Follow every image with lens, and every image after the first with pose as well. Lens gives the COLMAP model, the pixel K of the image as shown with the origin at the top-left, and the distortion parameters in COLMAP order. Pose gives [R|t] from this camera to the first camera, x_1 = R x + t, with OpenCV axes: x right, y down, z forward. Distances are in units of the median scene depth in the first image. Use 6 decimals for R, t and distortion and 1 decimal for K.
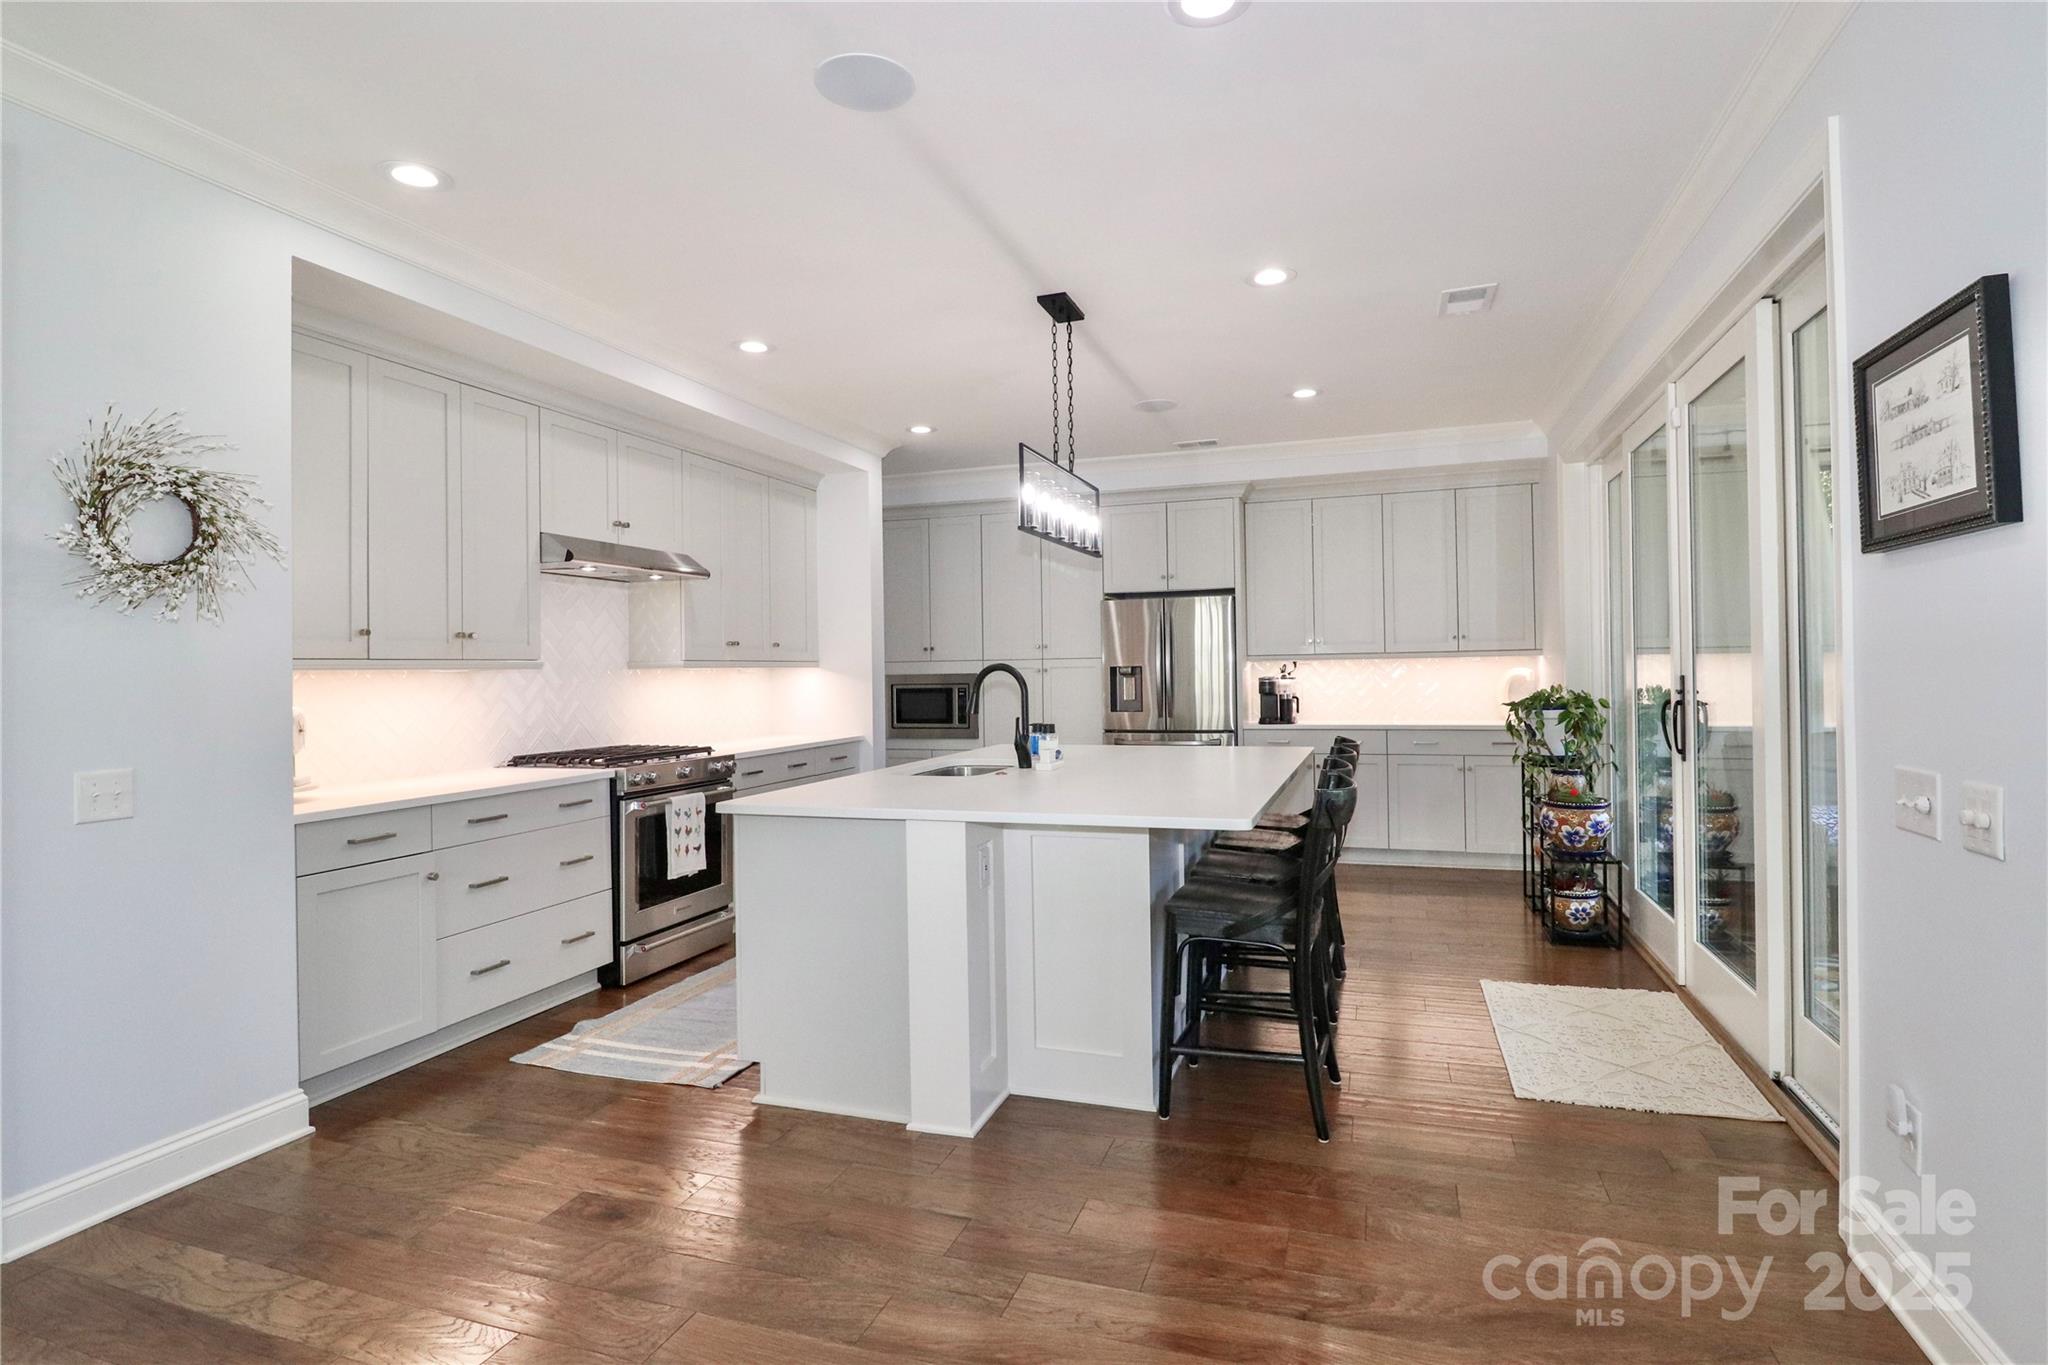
lens RADIAL K [[1008.8, 0, 1059.9], [0, 1008.8, 661.9], [0, 0, 1]] dist [-0.003547, -0.000595]
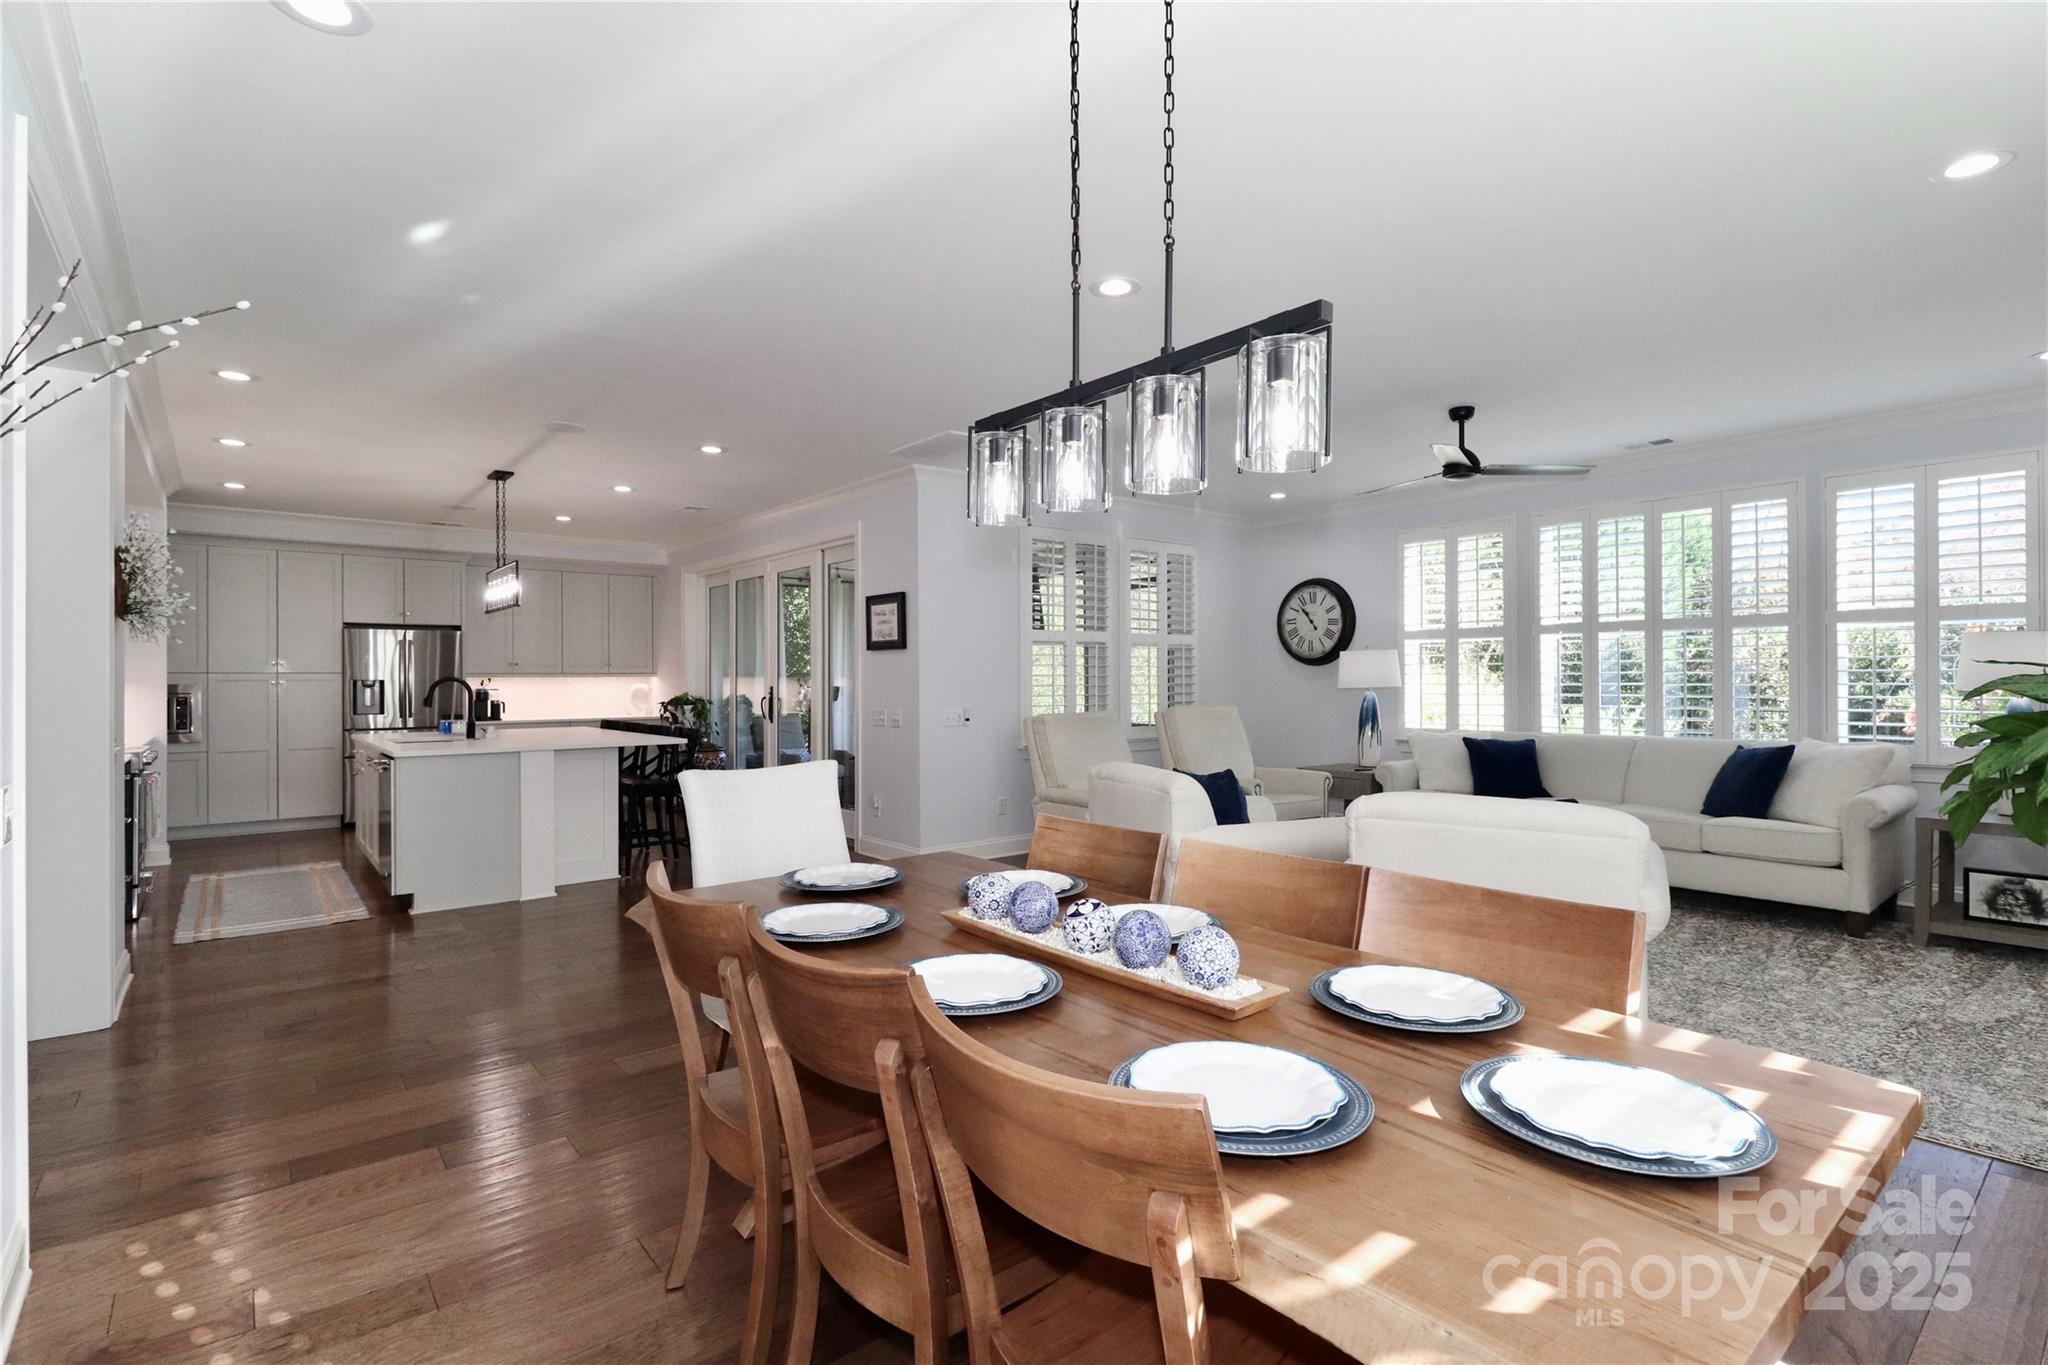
lens RADIAL K [[965.0, 0, 1039.8], [0, 965.0, 674.7], [0, 0, 1]] dist [0.019686, -0.012810]
pose [[0.526249, 0.018055, 0.850139, -0.929803], [-0.010952, 0.999836, -0.014455, 0.010873], [-0.850260, -0.001704, 0.526360, -0.688733]]
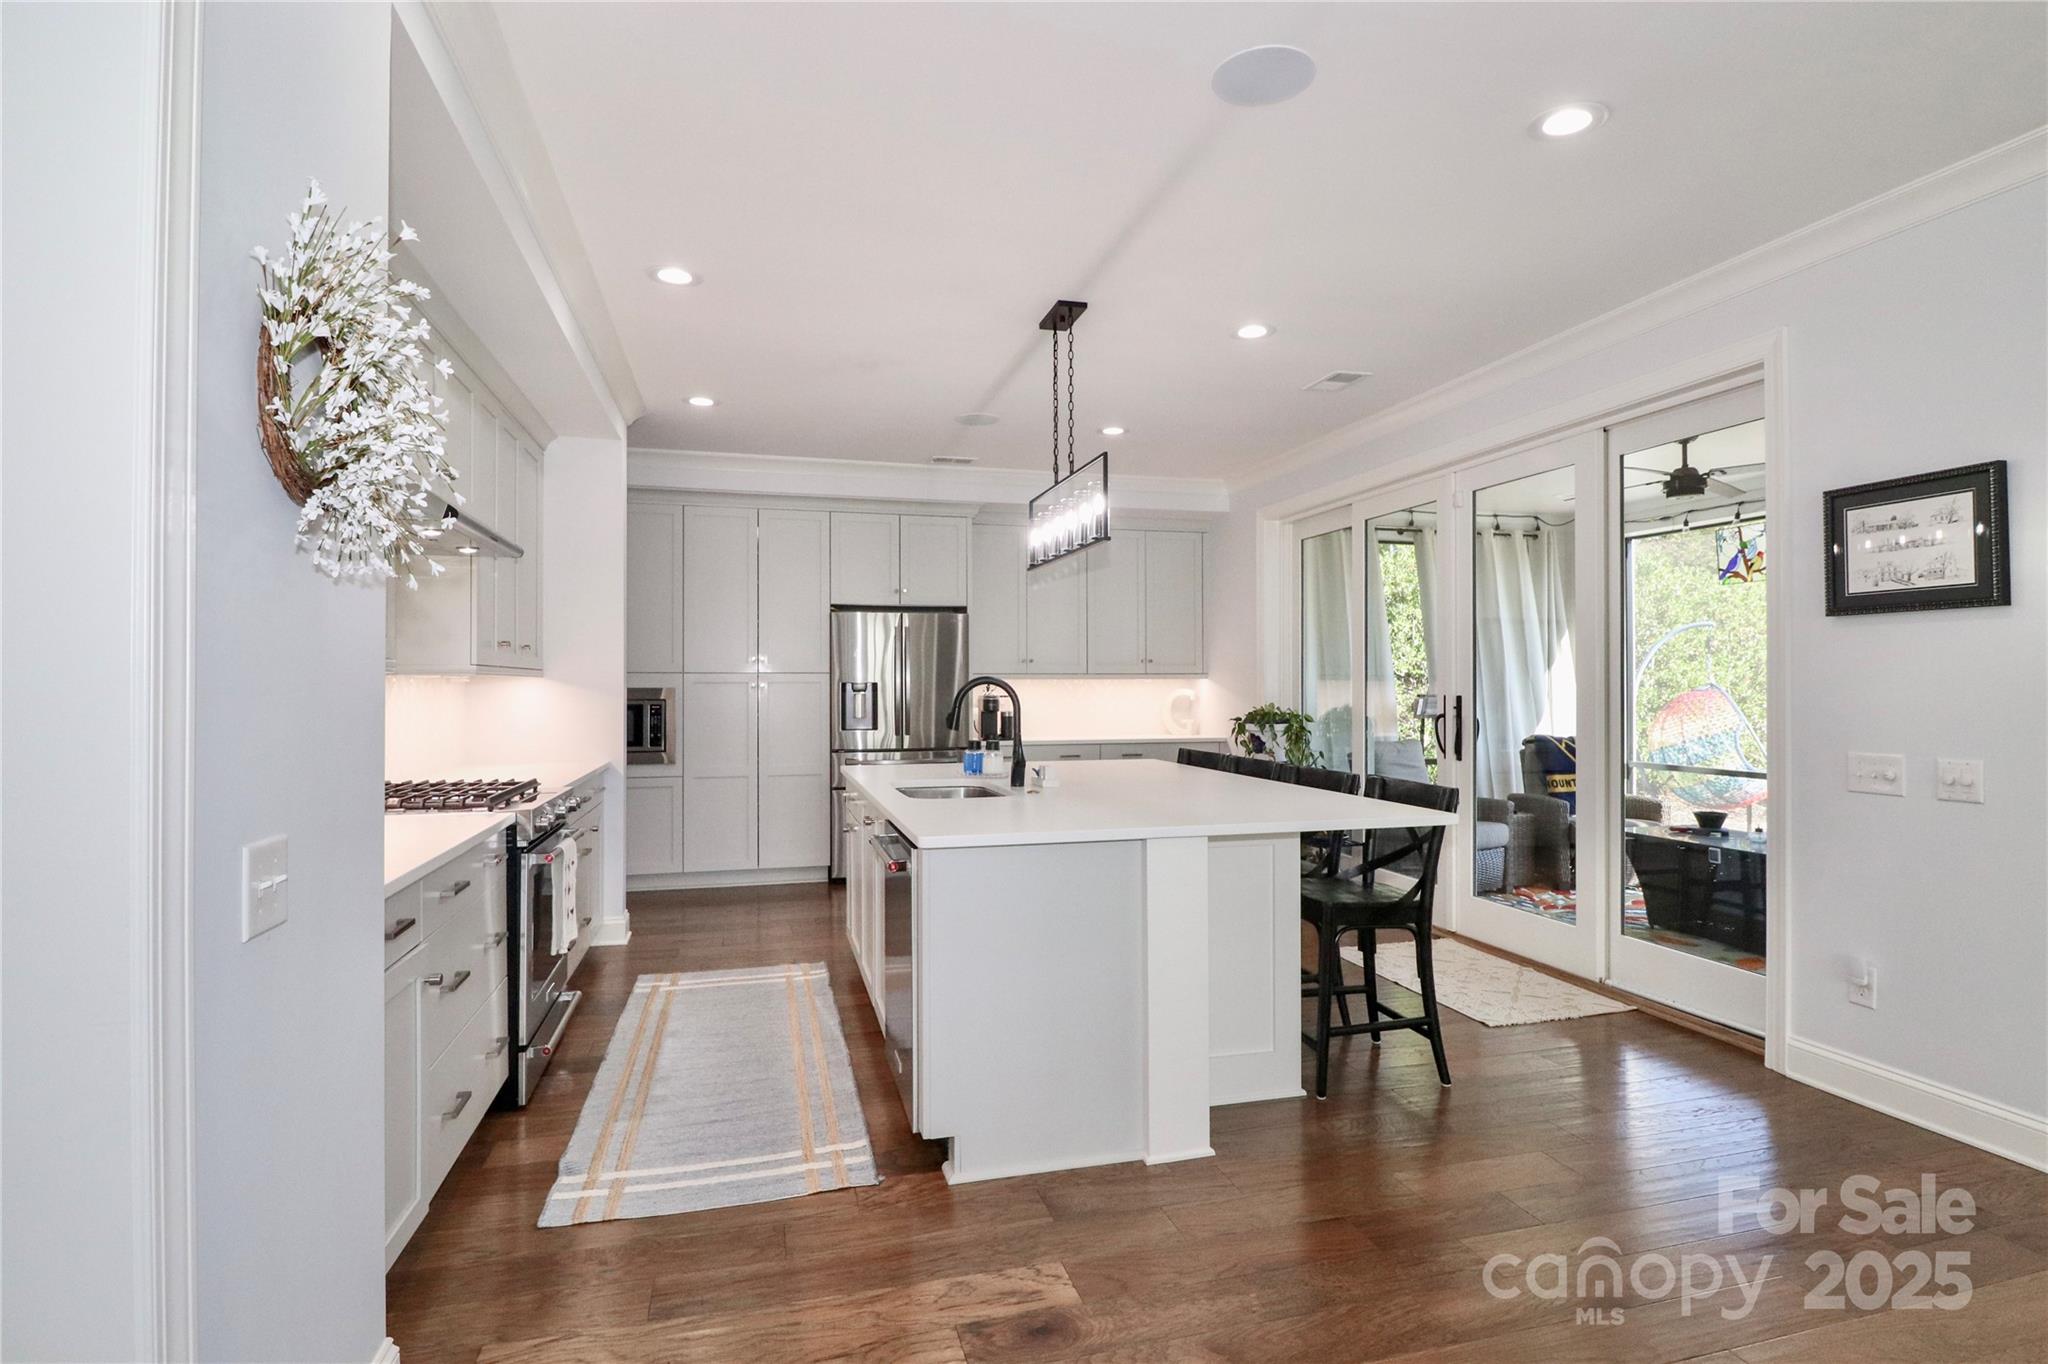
lens RADIAL K [[1020.6, 0, 1024.0], [0, 1020.6, 682.0], [0, 0, 1]] dist [0.002452, 0.000055]
pose [[0.835914, 0.016740, 0.548605, -0.563711], [-0.016725, 0.999848, -0.005026, 0.010896], [-0.548606, -0.004974, 0.836066, 0.186887]]
